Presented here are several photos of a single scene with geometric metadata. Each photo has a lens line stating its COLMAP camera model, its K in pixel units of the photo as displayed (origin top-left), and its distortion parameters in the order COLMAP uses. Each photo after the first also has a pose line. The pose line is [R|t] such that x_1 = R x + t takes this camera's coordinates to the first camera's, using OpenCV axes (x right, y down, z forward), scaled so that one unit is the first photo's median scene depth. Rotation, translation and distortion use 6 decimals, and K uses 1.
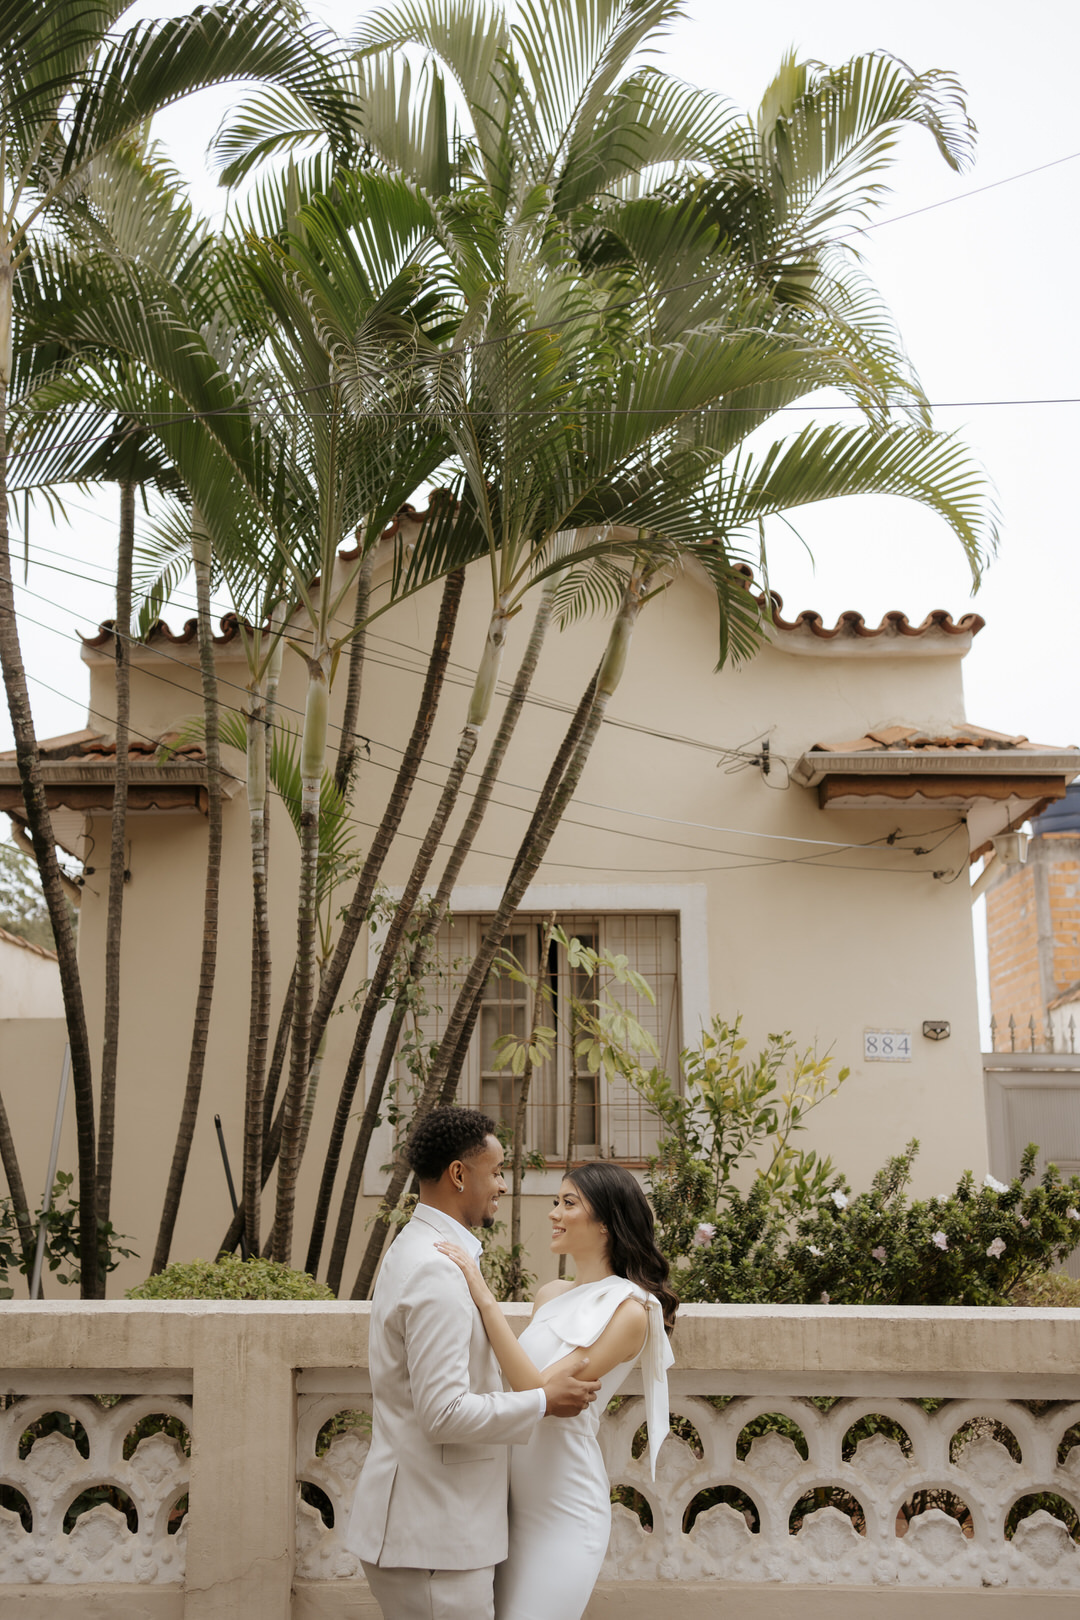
lens RADIAL K [[1642.4, 0, 540.0], [0, 1642.4, 810.0], [0, 0, 1]] dist [-0.009211, -0.488273]
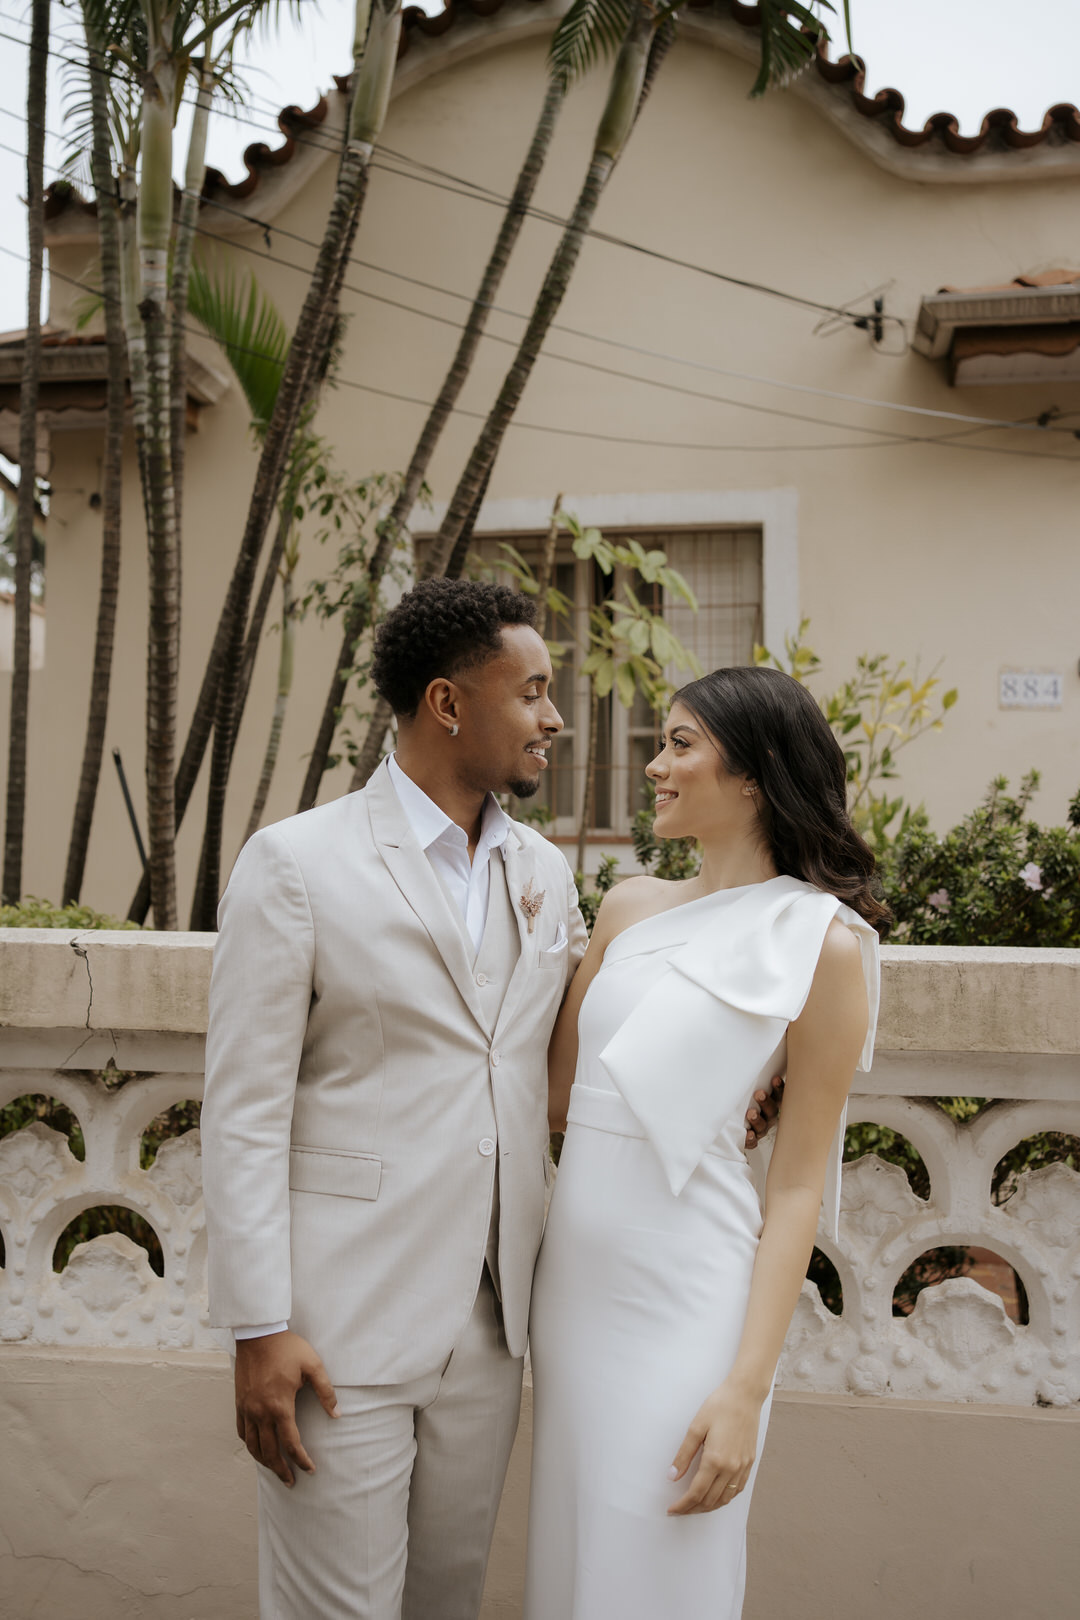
lens RADIAL K [[1608.2, 0, 540.0], [0, 1608.2, 810.0], [0, 0, 1]] dist [-0.007968, 0.100507]
pose [[0.990230, -0.000089, -0.139445, 0.089145], [0.019231, 0.990532, 0.135932, 0.092893], [0.138113, -0.137285, 0.980856, 0.218247]]
